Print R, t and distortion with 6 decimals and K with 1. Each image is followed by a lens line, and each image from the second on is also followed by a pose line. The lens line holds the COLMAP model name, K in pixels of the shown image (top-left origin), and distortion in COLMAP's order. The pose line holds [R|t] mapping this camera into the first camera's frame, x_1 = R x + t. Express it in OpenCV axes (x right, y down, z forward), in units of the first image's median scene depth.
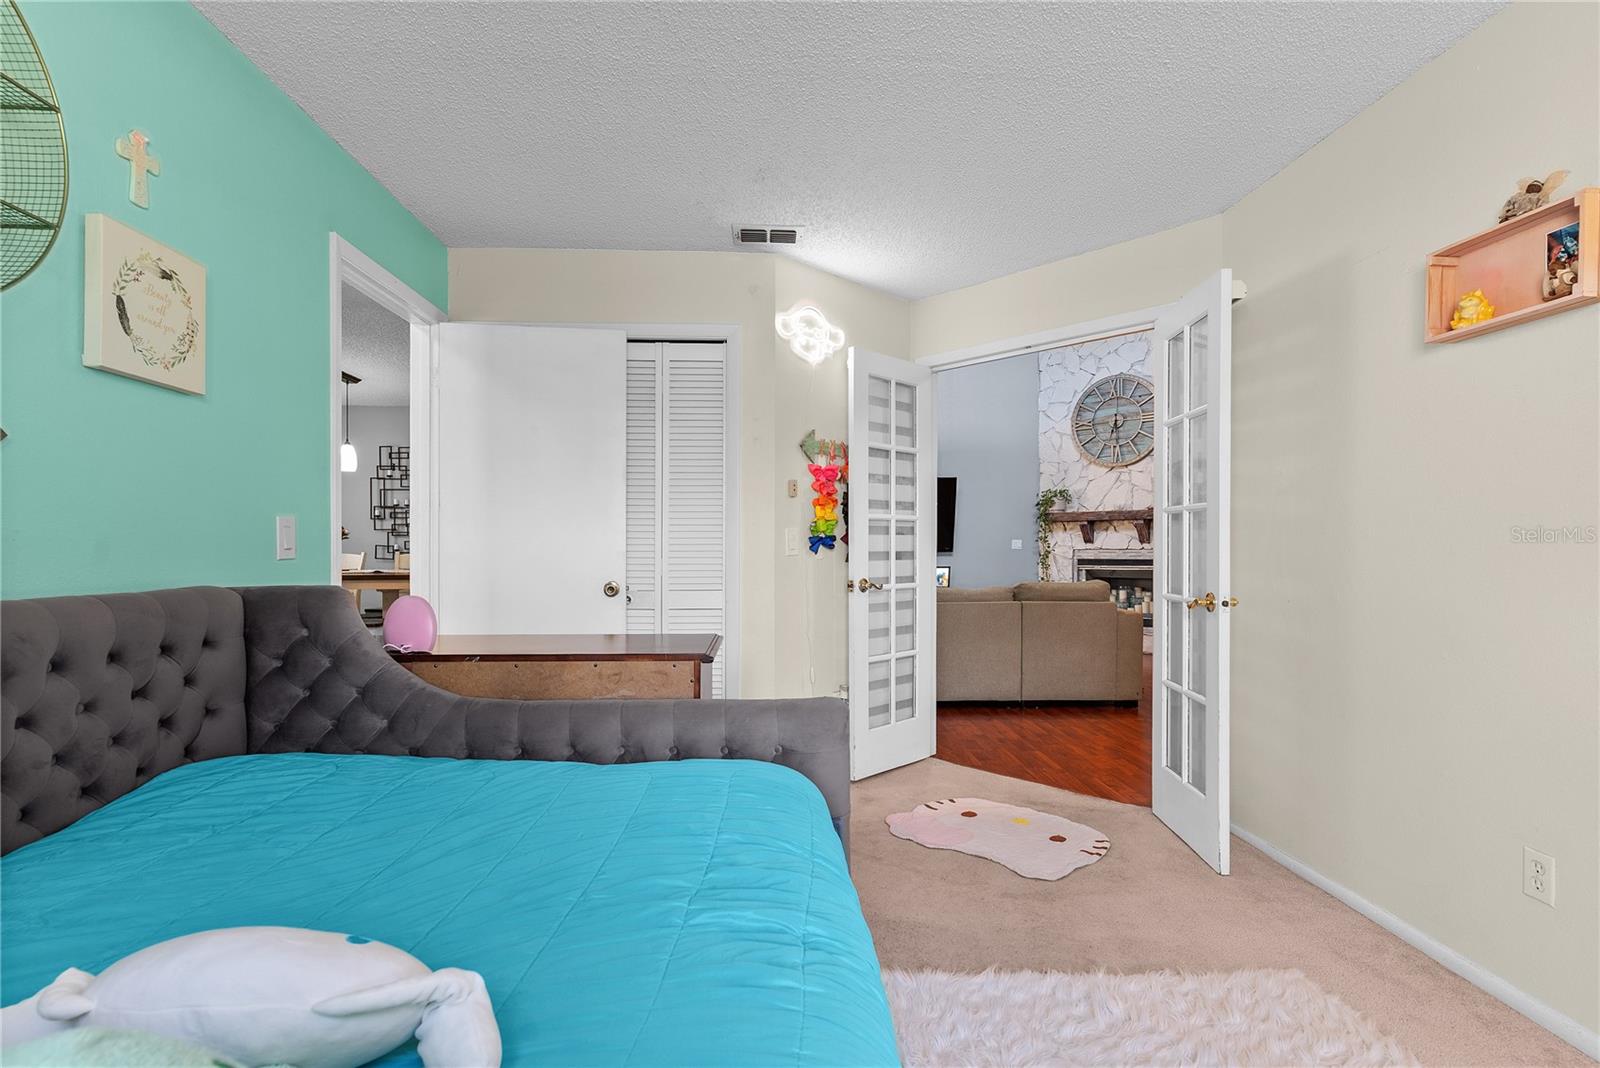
lens RADIAL K [[792.9, 0, 769.6], [0, 792.9, 546.2], [0, 0, 1]] dist [-0.002827, 0.000335]
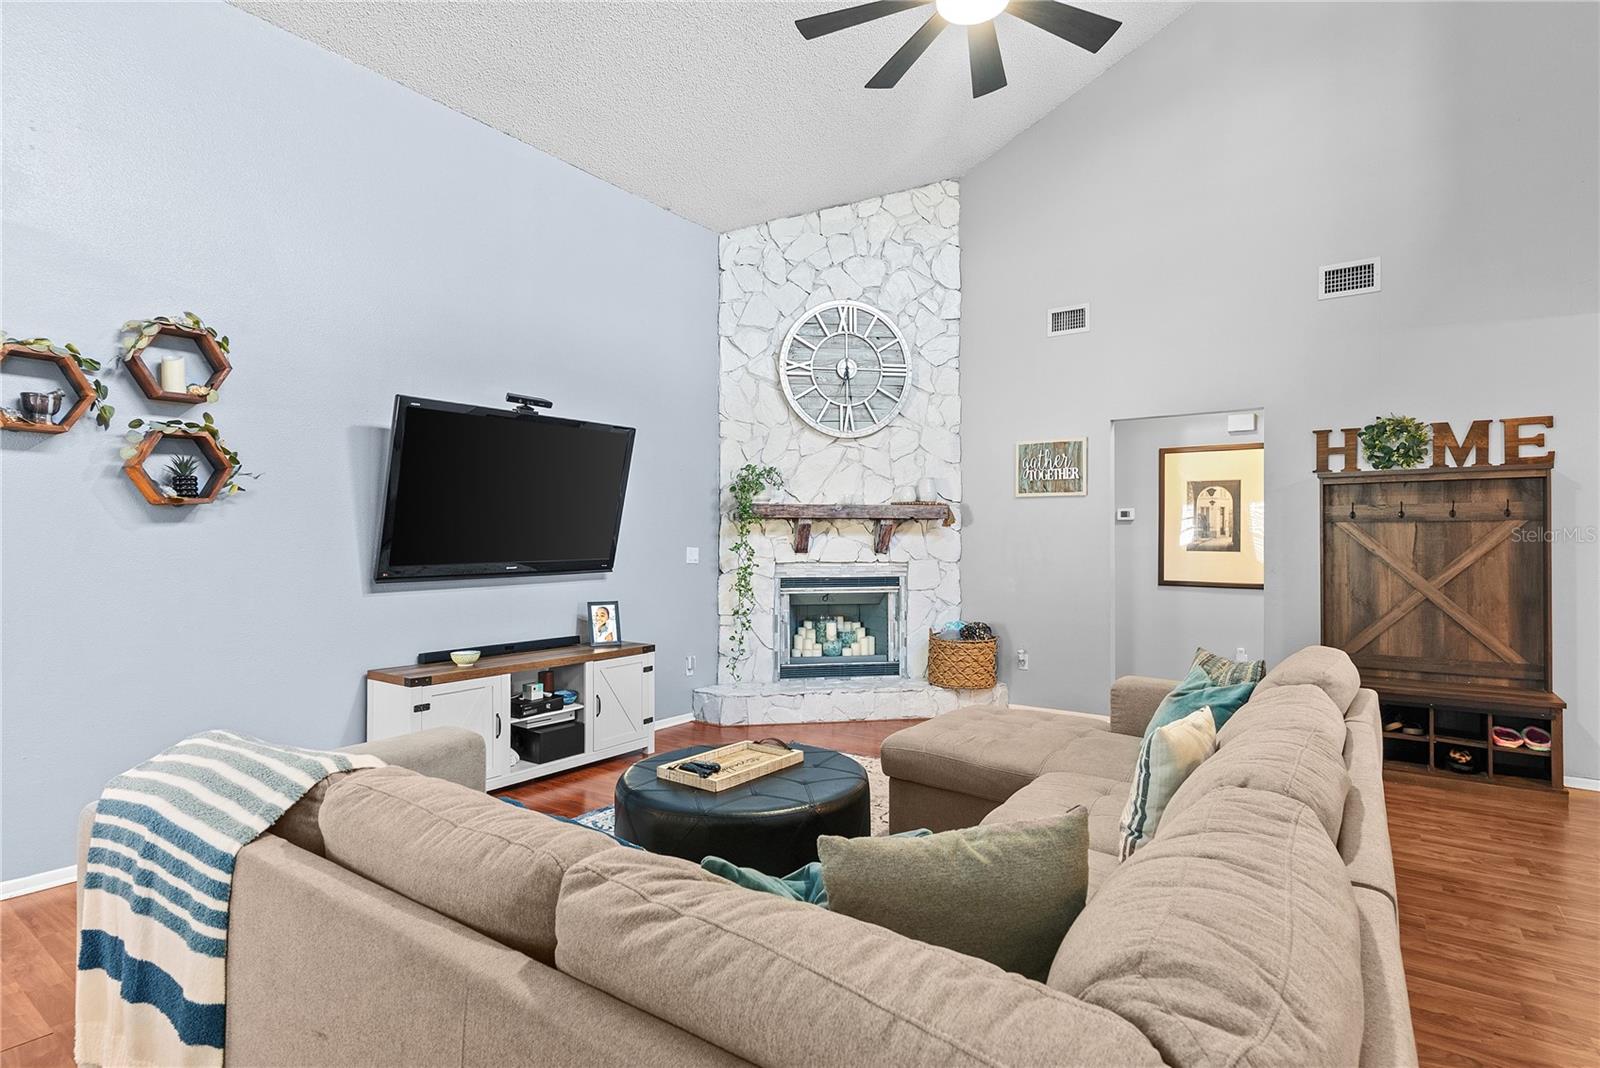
lens RADIAL K [[792.9, 0, 813.1], [0, 792.9, 532.7], [0, 0, 1]] dist [-0.002827, 0.000335]
pose [[0.586071, 0.008682, 0.810213, -0.115094], [-0.004475, 0.999962, -0.007478, -0.015954], [-0.810247, 0.000756, 0.586088, 0.626877]]
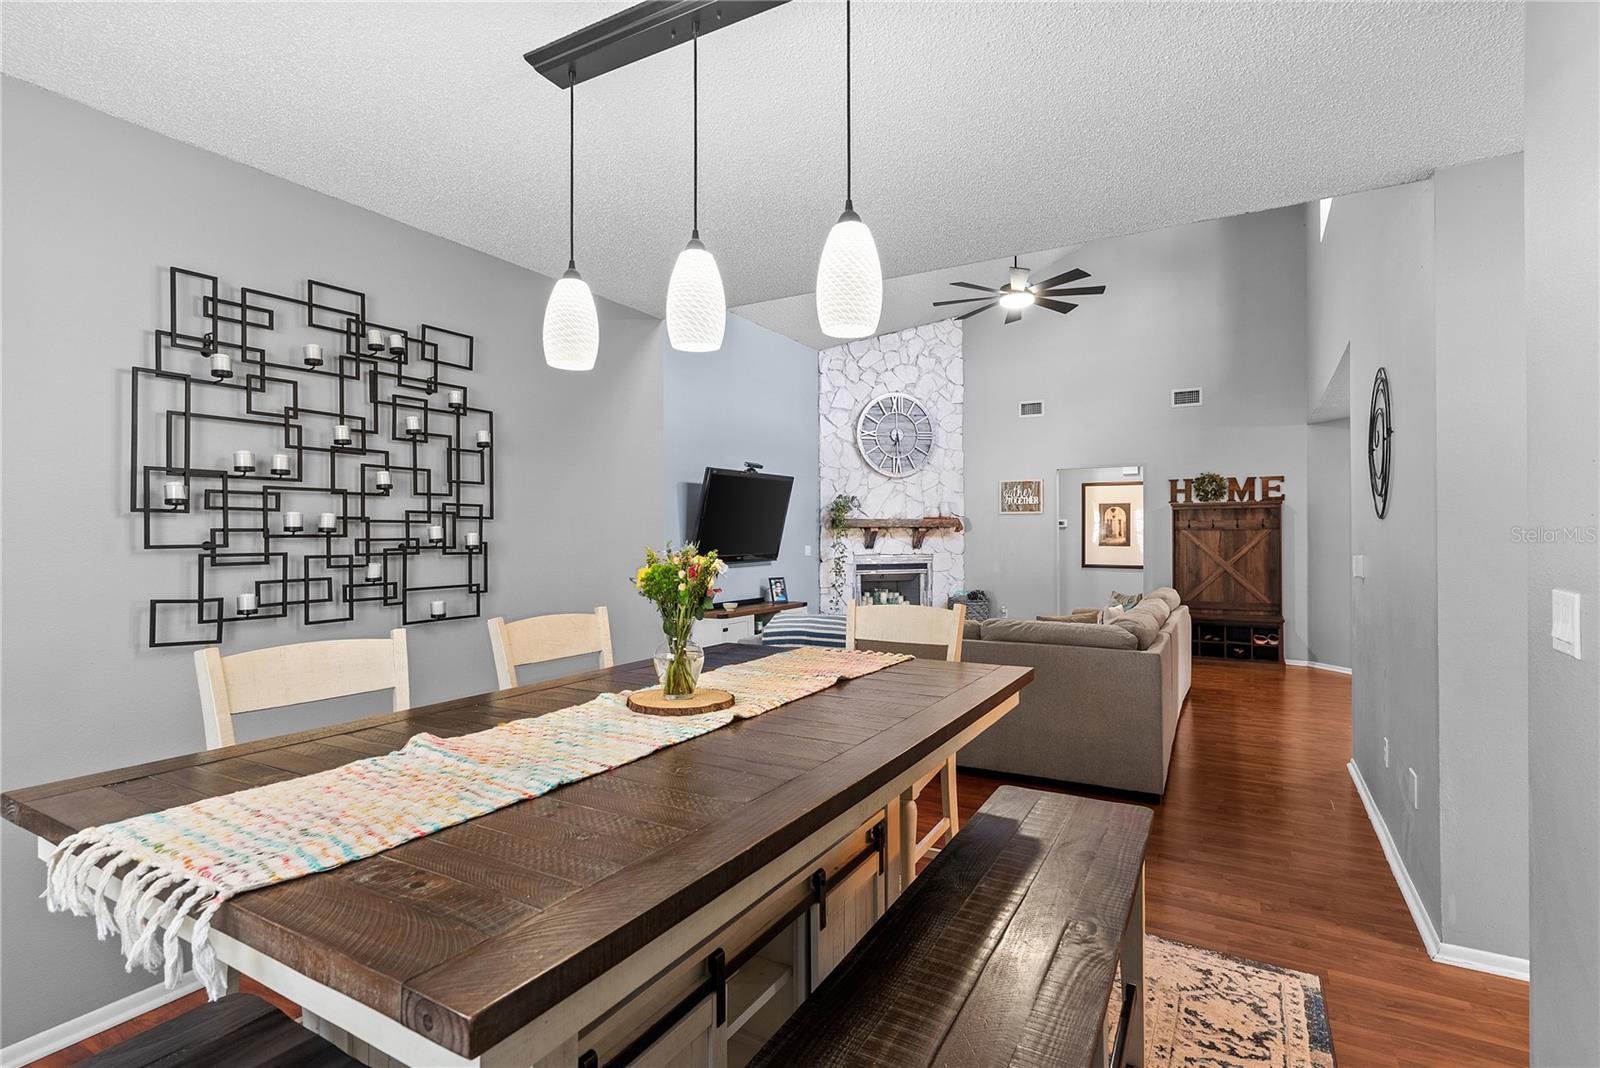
lens RADIAL K [[792.9, 0, 785.2], [0, 792.9, 529.5], [0, 0, 1]] dist [-0.002827, 0.000335]
pose [[0.512581, 0.006048, 0.858618, -0.556732], [0.000164, 0.999974, -0.007141, -0.022257], [-0.858639, 0.003801, 0.512567, 0.573103]]
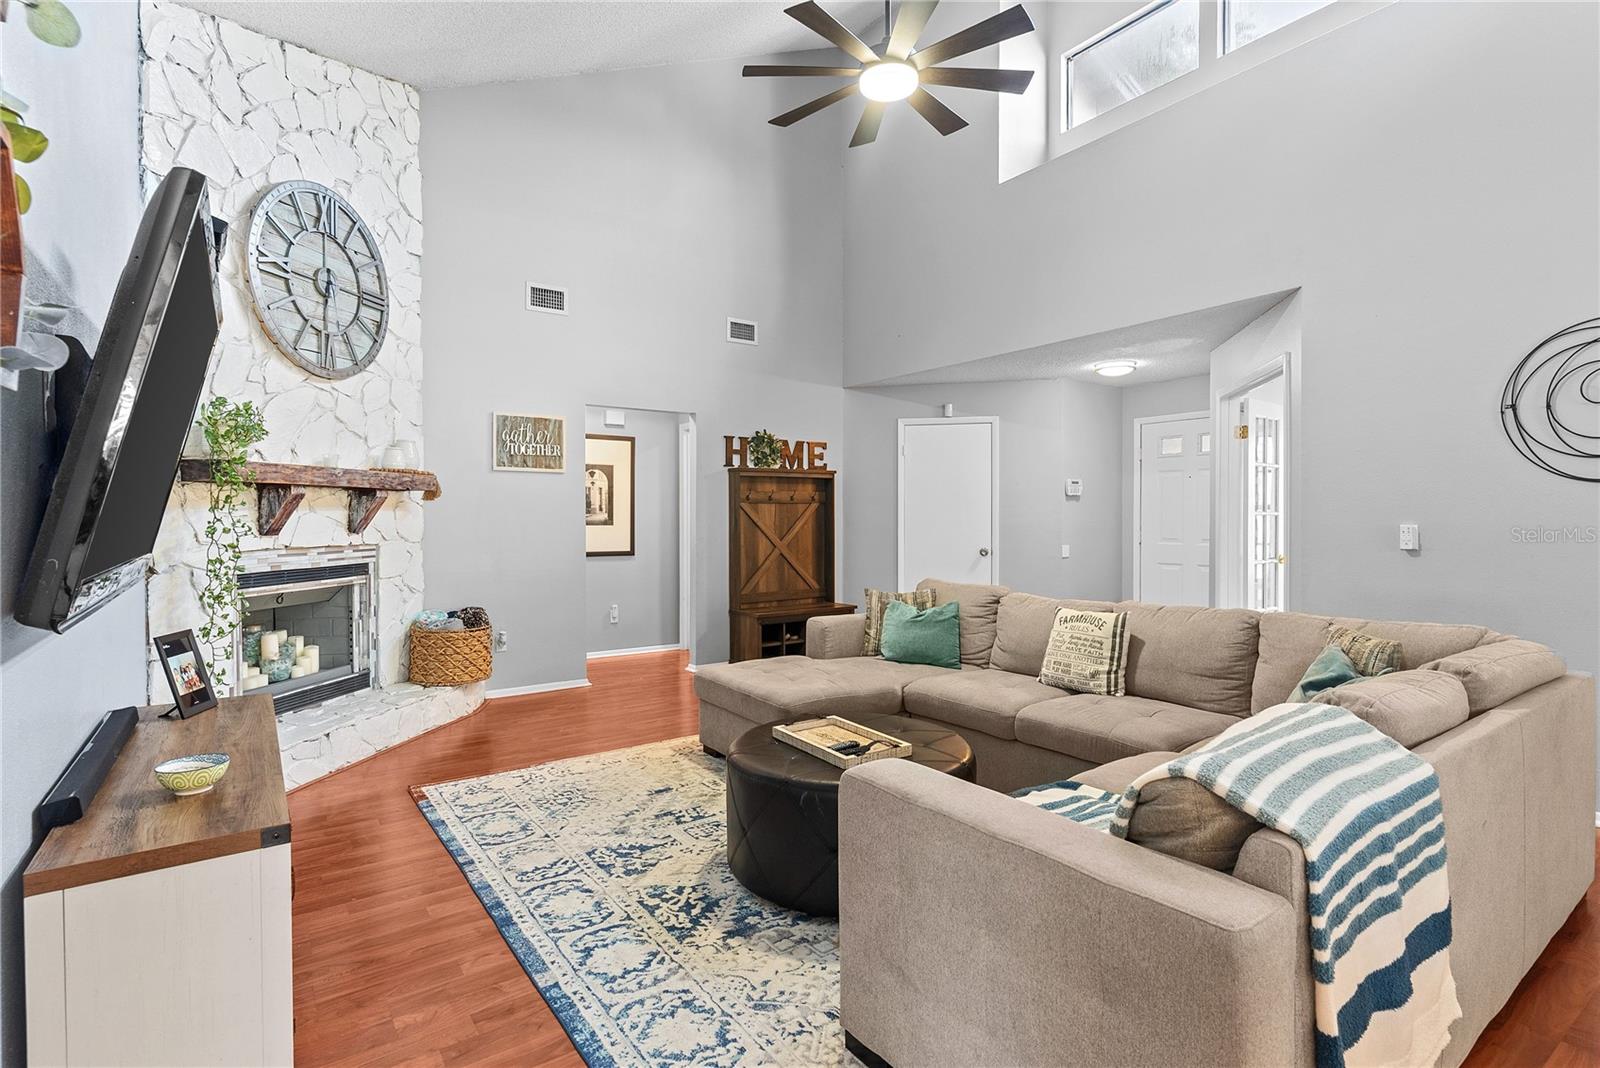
lens RADIAL K [[792.9, 0, 788.6], [0, 792.9, 521.5], [0, 0, 1]] dist [-0.002827, 0.000335]
pose [[-0.571382, -0.004472, 0.820672, -0.122671], [-0.000869, 0.999988, 0.004844, -0.014374], [-0.820684, 0.002055, -0.571379, 1.034274]]
